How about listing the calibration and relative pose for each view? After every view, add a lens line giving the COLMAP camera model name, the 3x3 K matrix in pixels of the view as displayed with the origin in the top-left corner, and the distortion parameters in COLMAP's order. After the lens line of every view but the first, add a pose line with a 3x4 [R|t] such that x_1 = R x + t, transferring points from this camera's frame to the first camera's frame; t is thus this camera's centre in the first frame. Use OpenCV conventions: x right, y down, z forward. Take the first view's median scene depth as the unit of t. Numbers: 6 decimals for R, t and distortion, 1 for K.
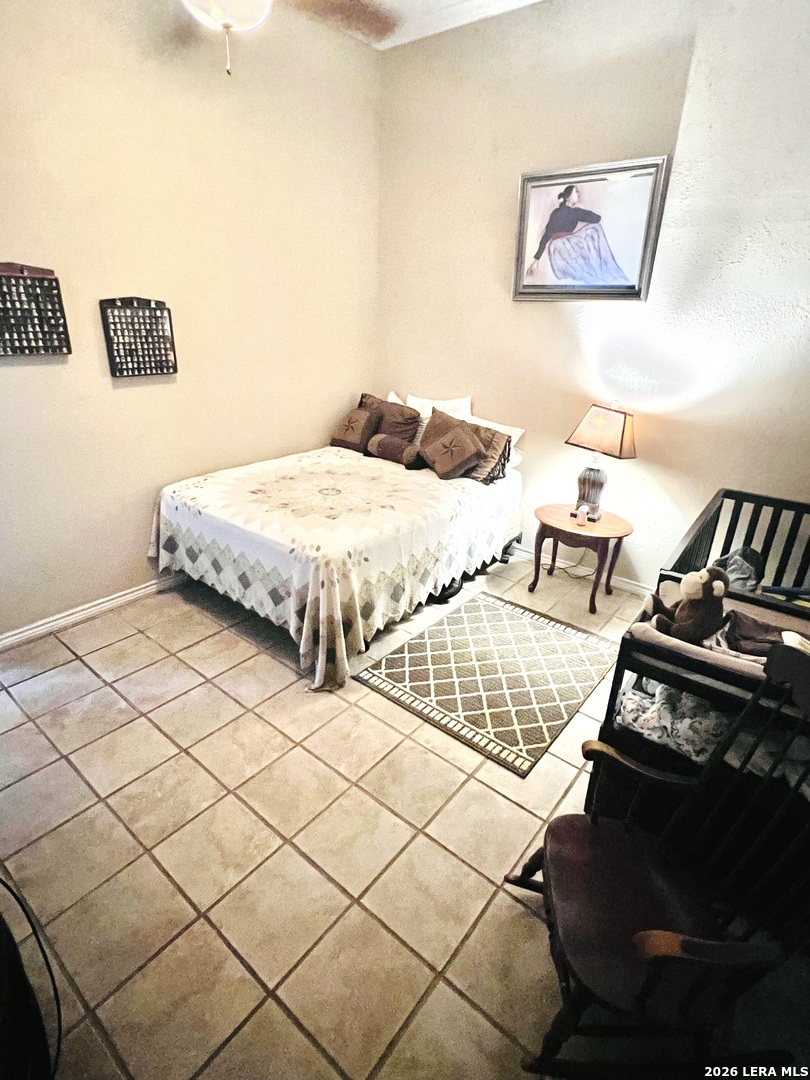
lens RADIAL K [[545.0, 0, 408.6], [0, 545.0, 539.1], [0, 0, 1]] dist [-0.004965, -0.001219]
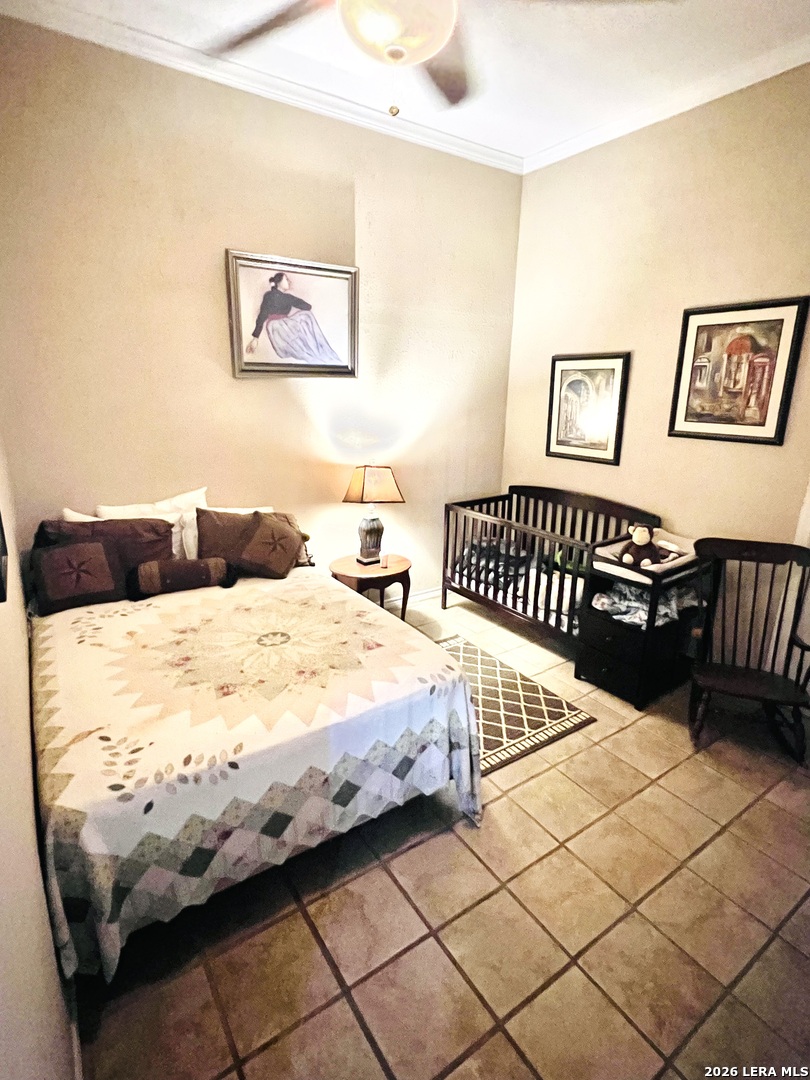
lens RADIAL K [[545.0, 0, 408.5], [0, 545.0, 536.0], [0, 0, 1]] dist [-0.004965, -0.001219]
pose [[0.288633, -0.286214, 0.913659, -0.718796], [0.366801, 0.914522, 0.170608, -0.271135], [-0.884391, 0.285888, 0.368945, 0.531787]]
